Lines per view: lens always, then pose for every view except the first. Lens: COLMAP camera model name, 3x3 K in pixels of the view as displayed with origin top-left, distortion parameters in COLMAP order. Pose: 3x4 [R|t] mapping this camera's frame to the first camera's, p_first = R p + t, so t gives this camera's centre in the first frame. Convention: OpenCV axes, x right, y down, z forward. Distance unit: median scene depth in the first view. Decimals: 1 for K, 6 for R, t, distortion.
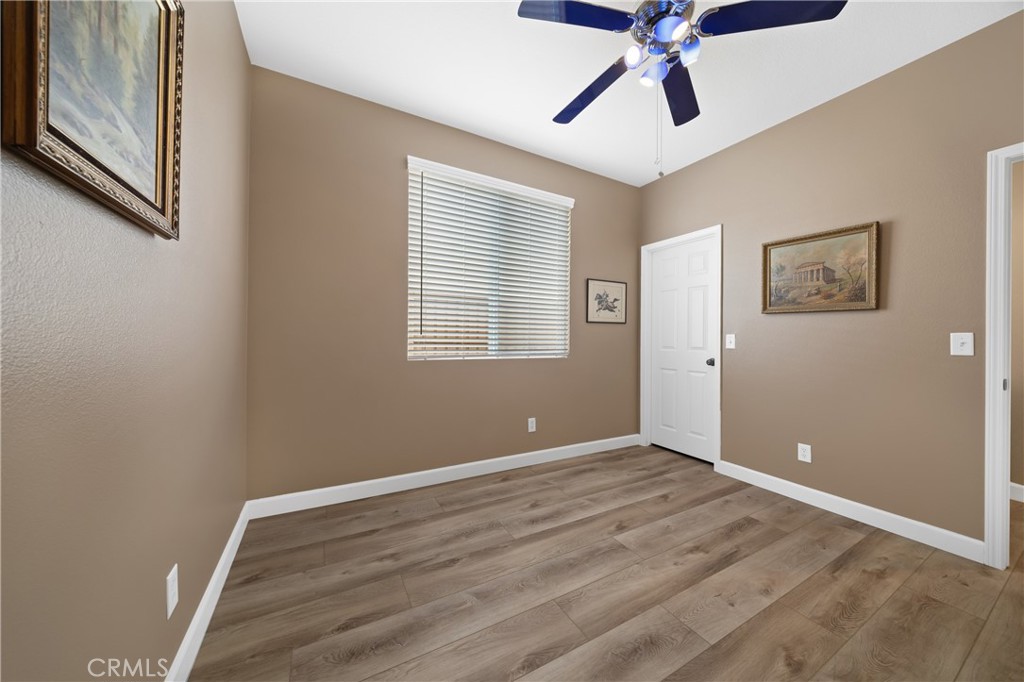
lens RADIAL K [[340.8, 0, 510.5], [0, 340.8, 342.9], [0, 0, 1]] dist [-0.000057, -0.000286]
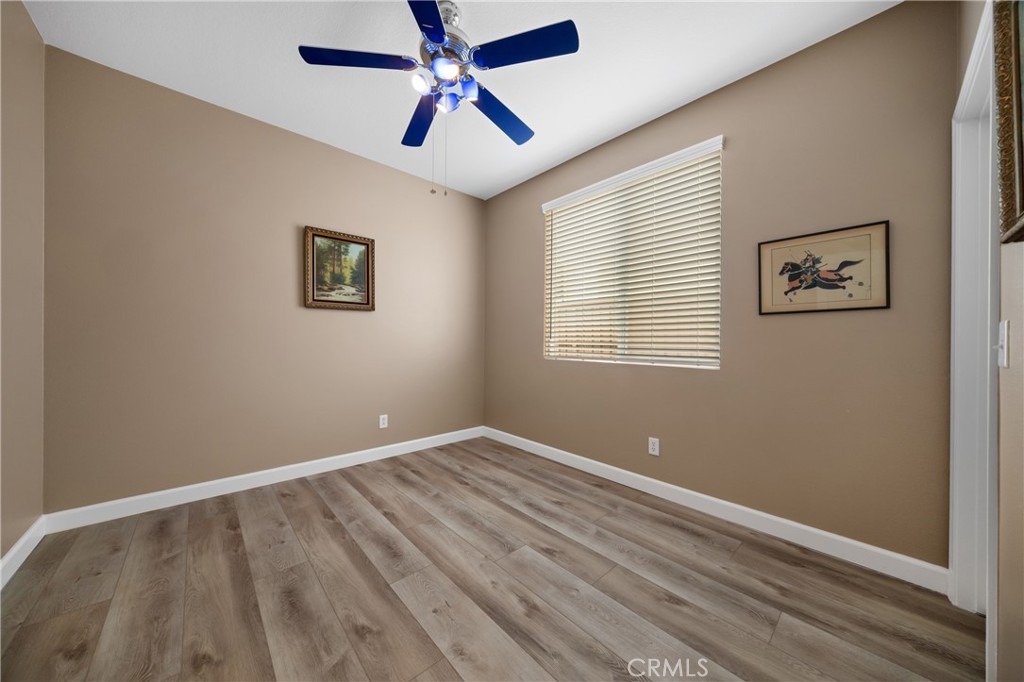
lens RADIAL K [[340.8, 0, 510.5], [0, 340.8, 342.9], [0, 0, 1]] dist [-0.000057, -0.000286]
pose [[0.244264, -0.007664, -0.969678, 1.015003], [-0.022981, 0.999642, -0.013690, 0.014485], [0.969436, 0.025628, 0.244001, 0.590611]]
